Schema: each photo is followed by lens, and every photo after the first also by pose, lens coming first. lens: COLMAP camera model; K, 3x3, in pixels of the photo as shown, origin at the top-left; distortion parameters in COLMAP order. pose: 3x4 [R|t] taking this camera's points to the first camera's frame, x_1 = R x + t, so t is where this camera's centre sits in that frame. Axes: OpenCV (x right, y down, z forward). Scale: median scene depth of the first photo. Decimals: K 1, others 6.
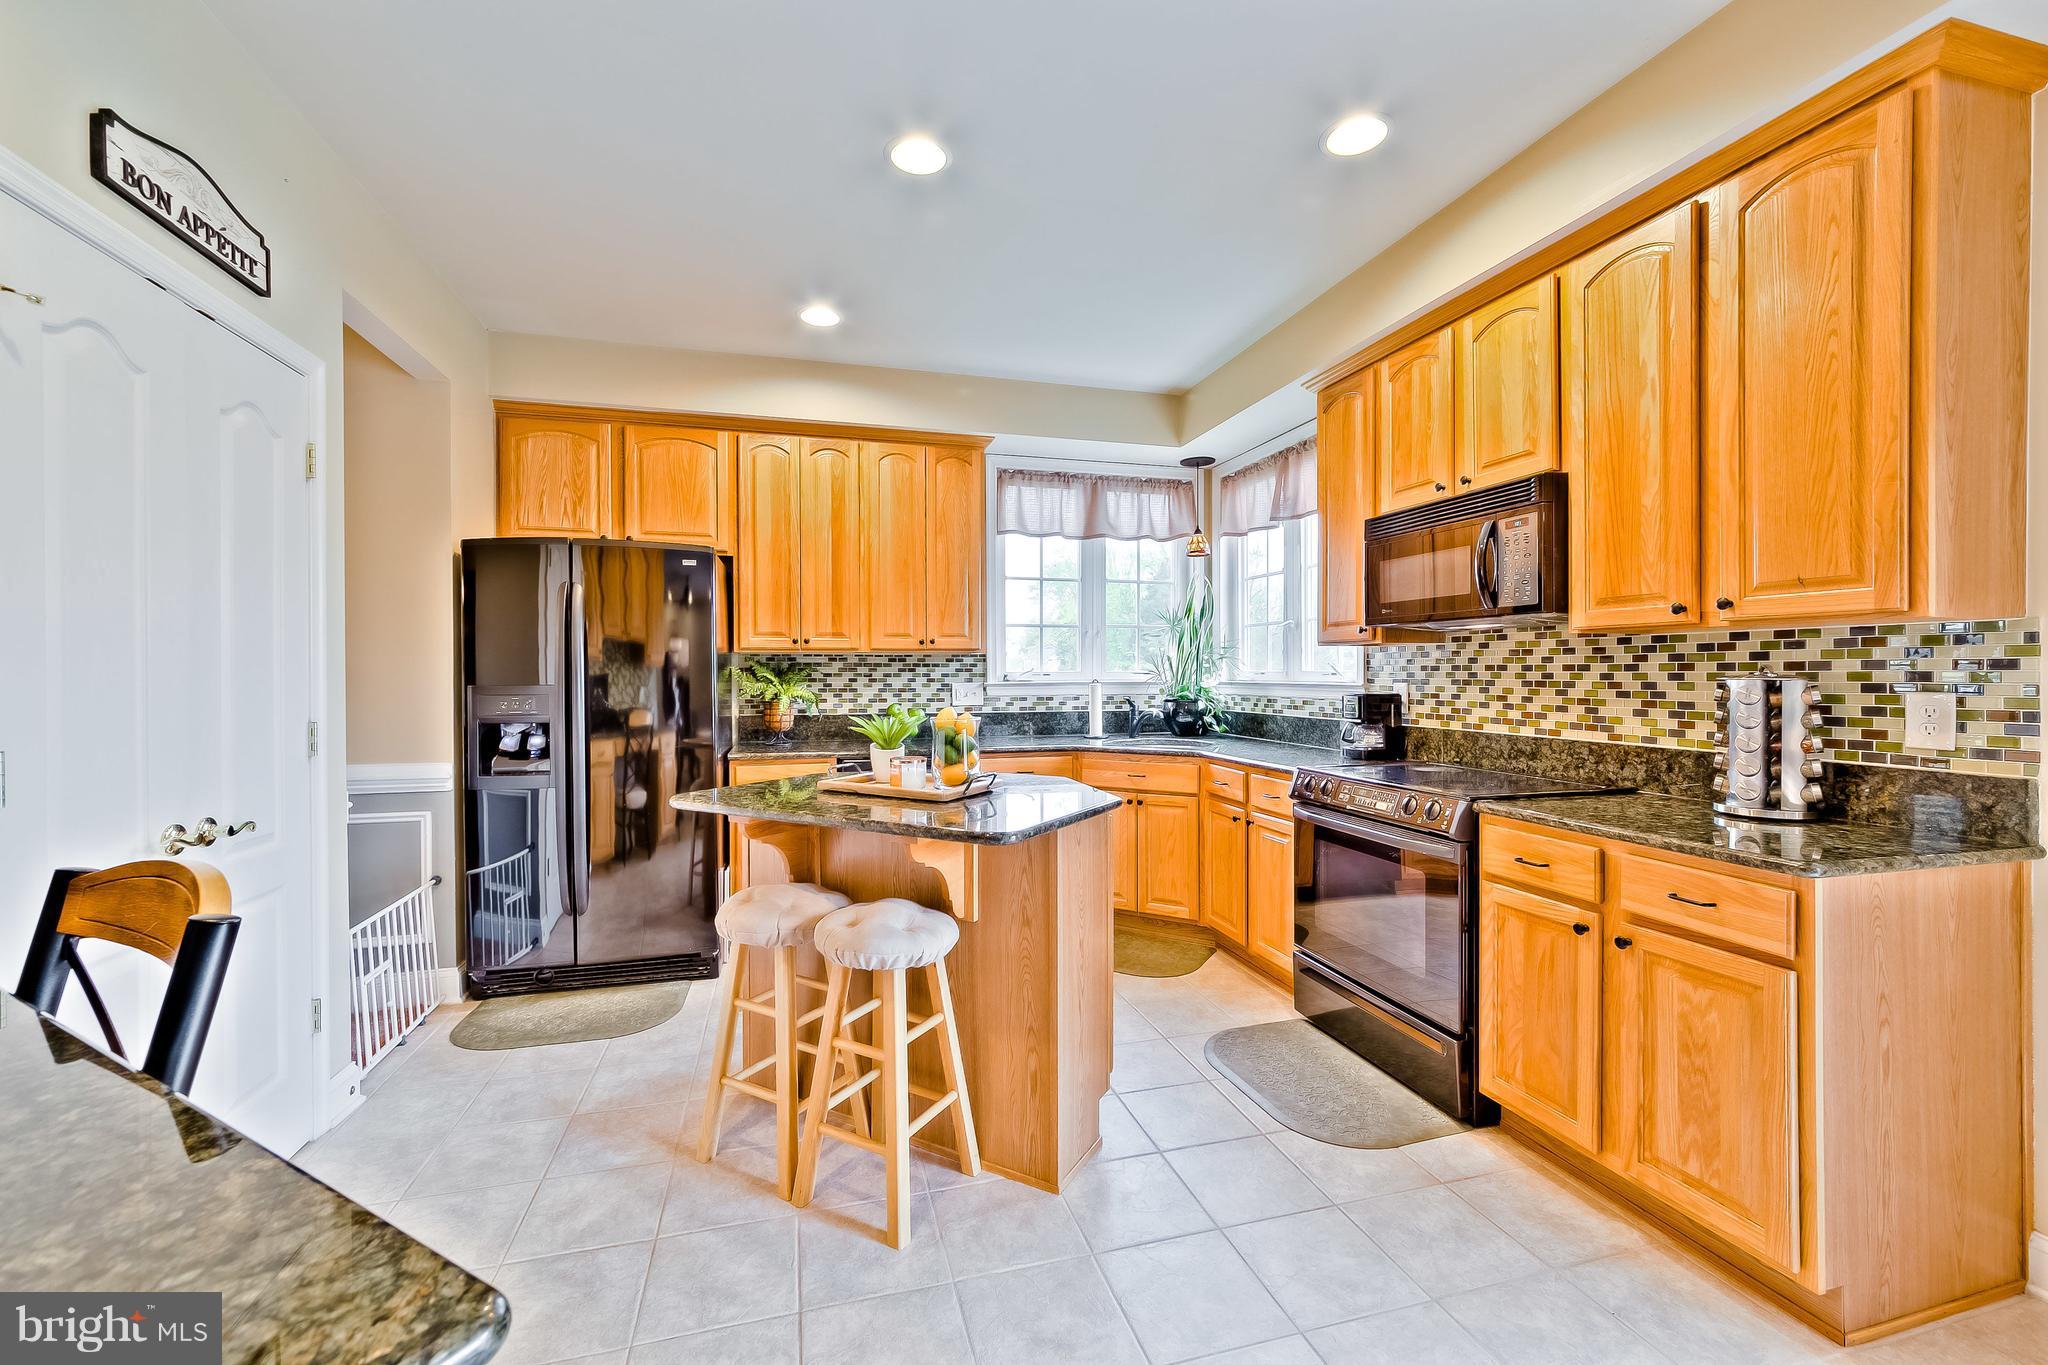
lens RADIAL K [[823.4, 0, 1020.3], [0, 823.4, 680.7], [0, 0, 1]] dist [-0.000987, -0.000170]
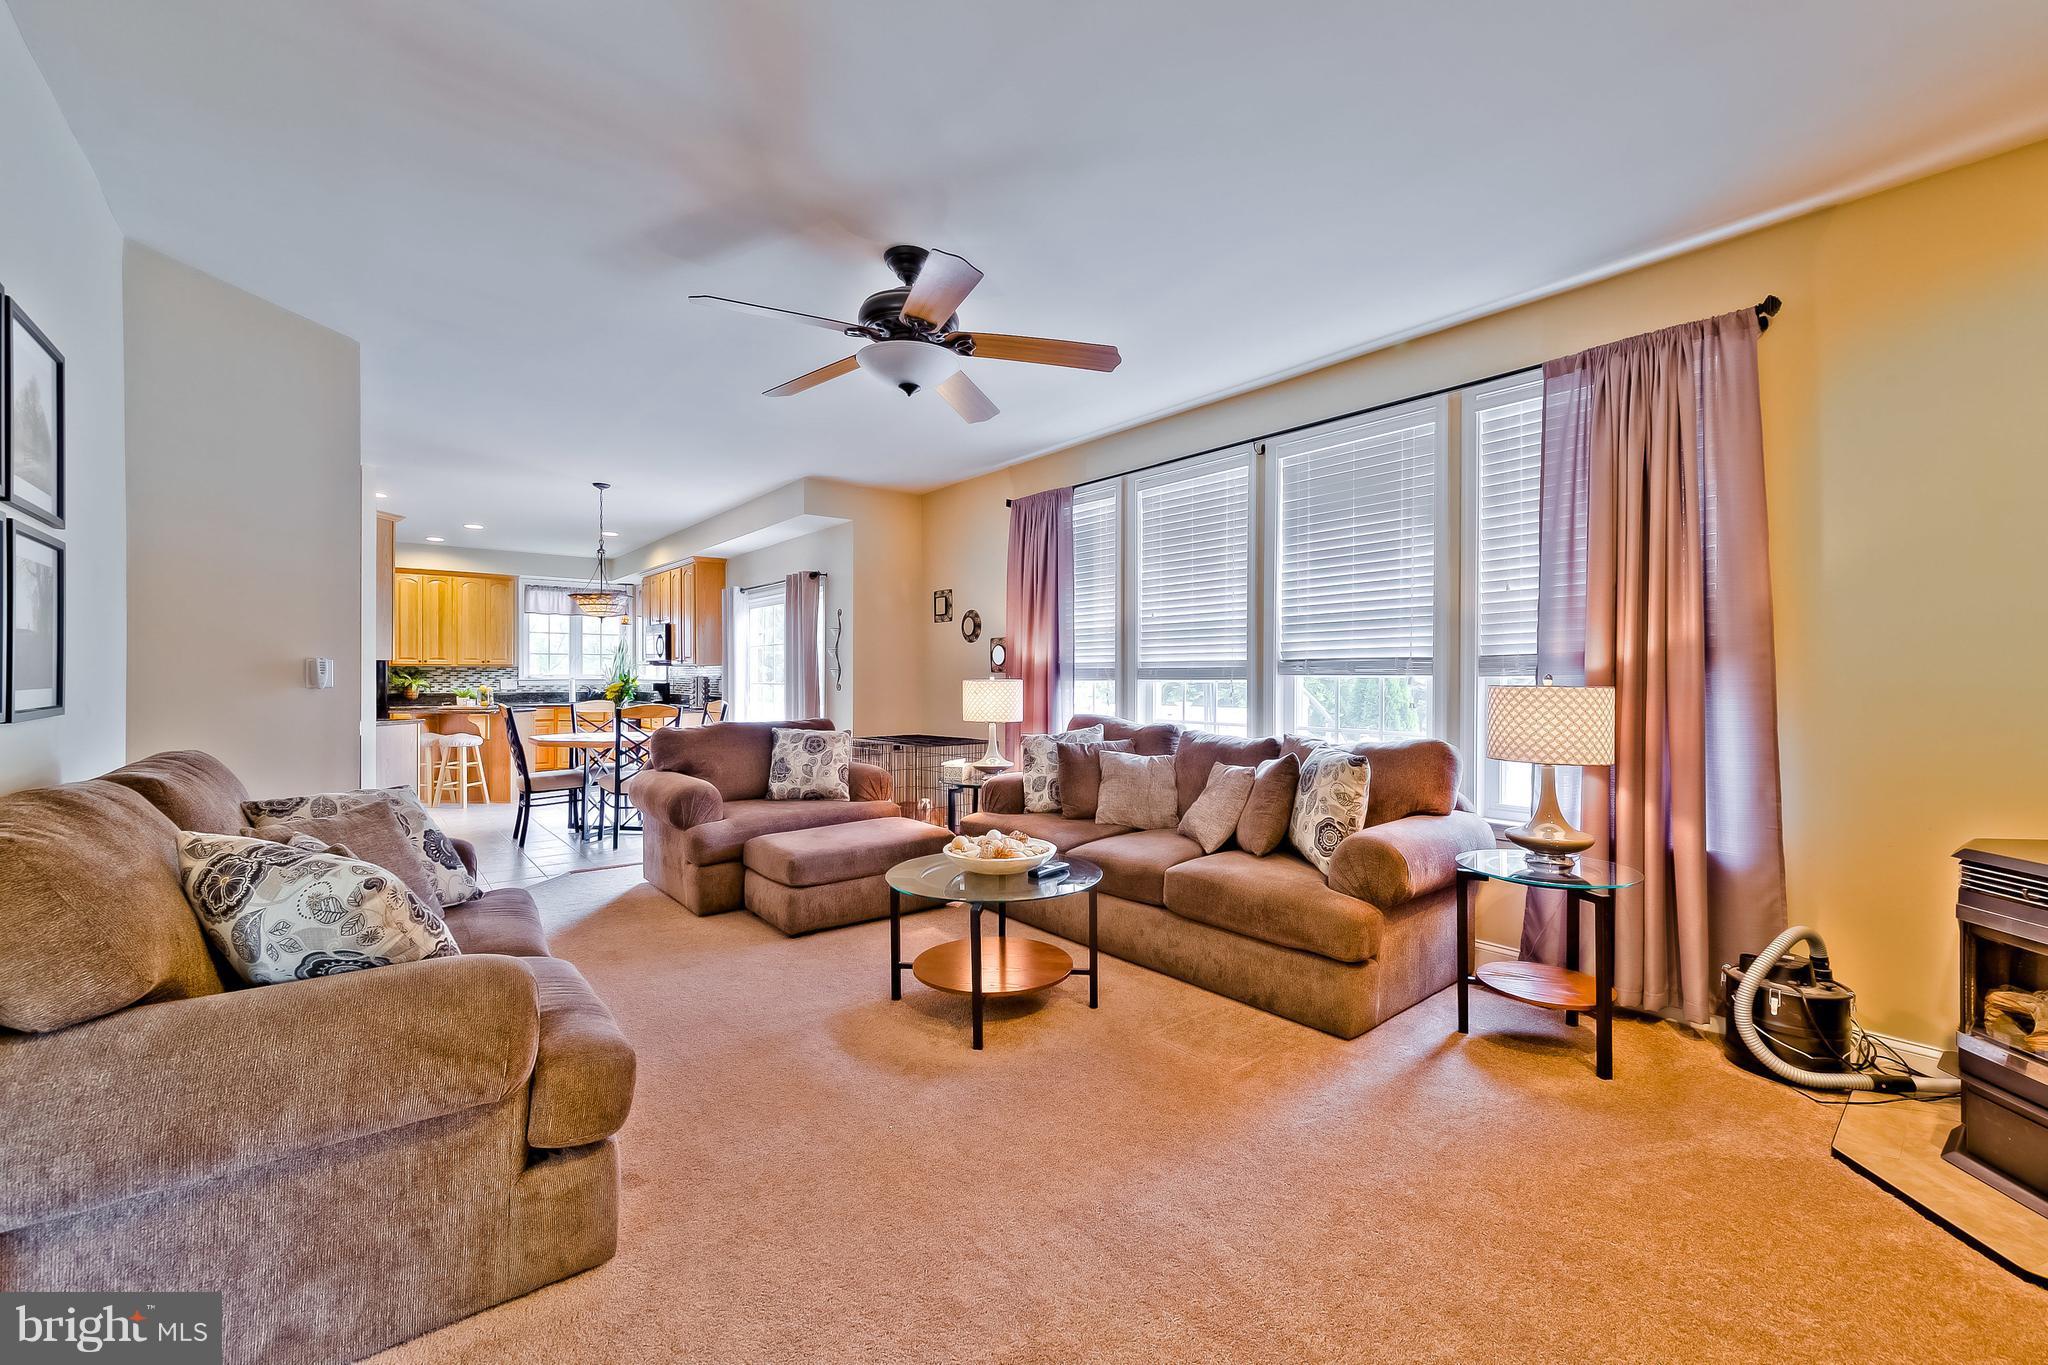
lens RADIAL K [[823.4, 0, 1020.3], [0, 823.4, 680.7], [0, 0, 1]] dist [-0.000987, -0.000170]
pose [[0.914865, 0.002469, 0.403751, 0.363061], [-0.001205, 0.999994, -0.003385, 0.014291], [-0.403757, 0.002611, 0.914863, -1.924006]]
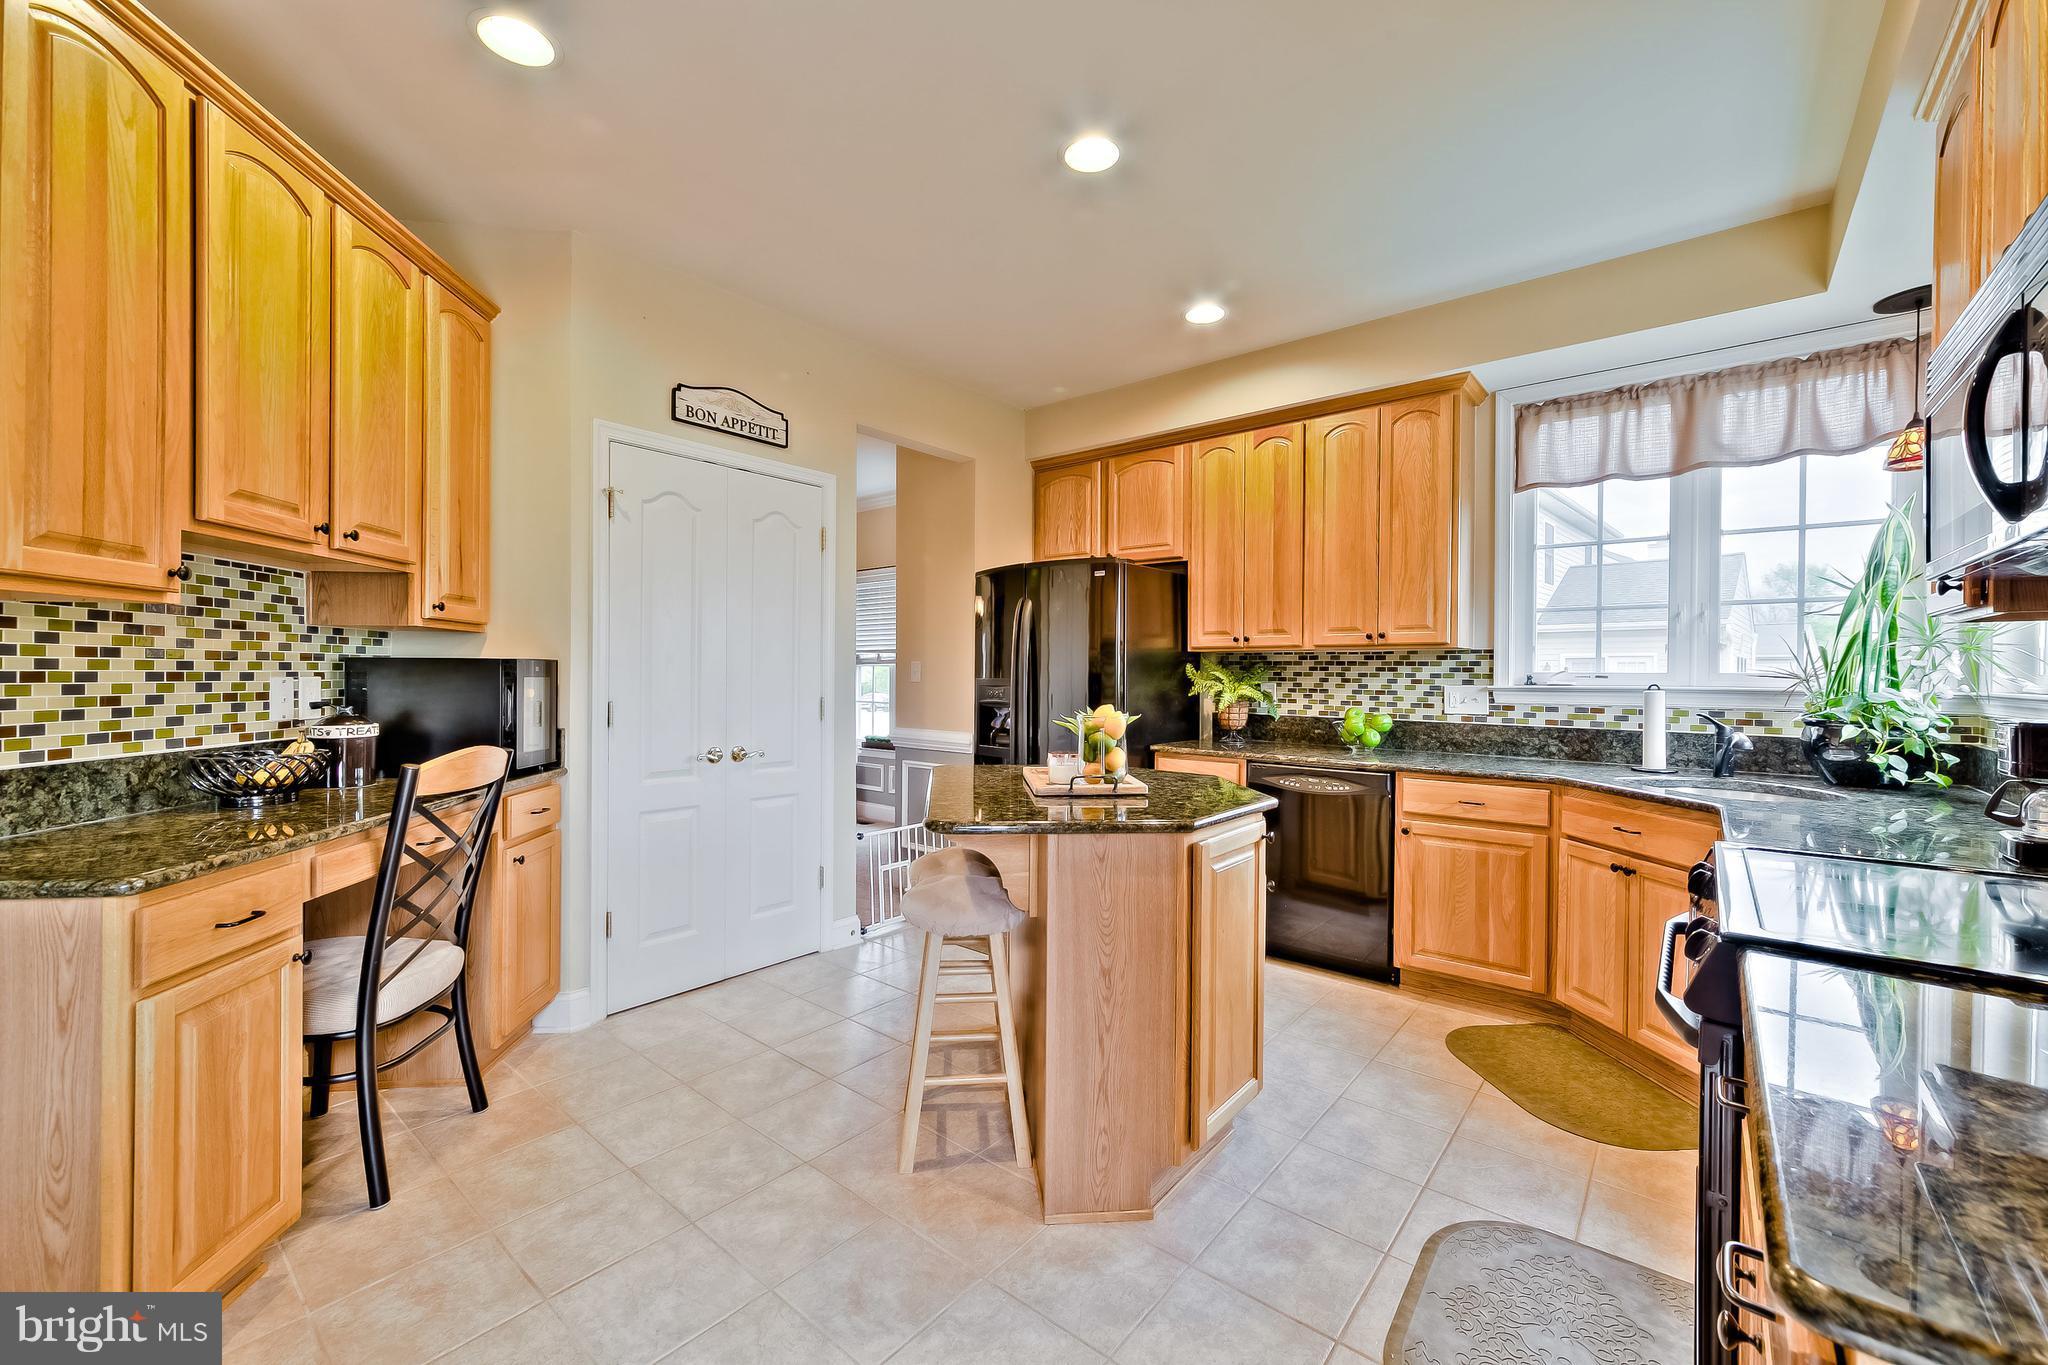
lens RADIAL K [[823.4, 0, 1020.3], [0, 823.4, 680.7], [0, 0, 1]] dist [-0.000987, -0.000170]
pose [[0.567843, 0.015676, -0.822988, 0.409158], [-0.015827, 0.999842, 0.008125, -0.002208], [0.822985, 0.008412, 0.568001, 0.226074]]
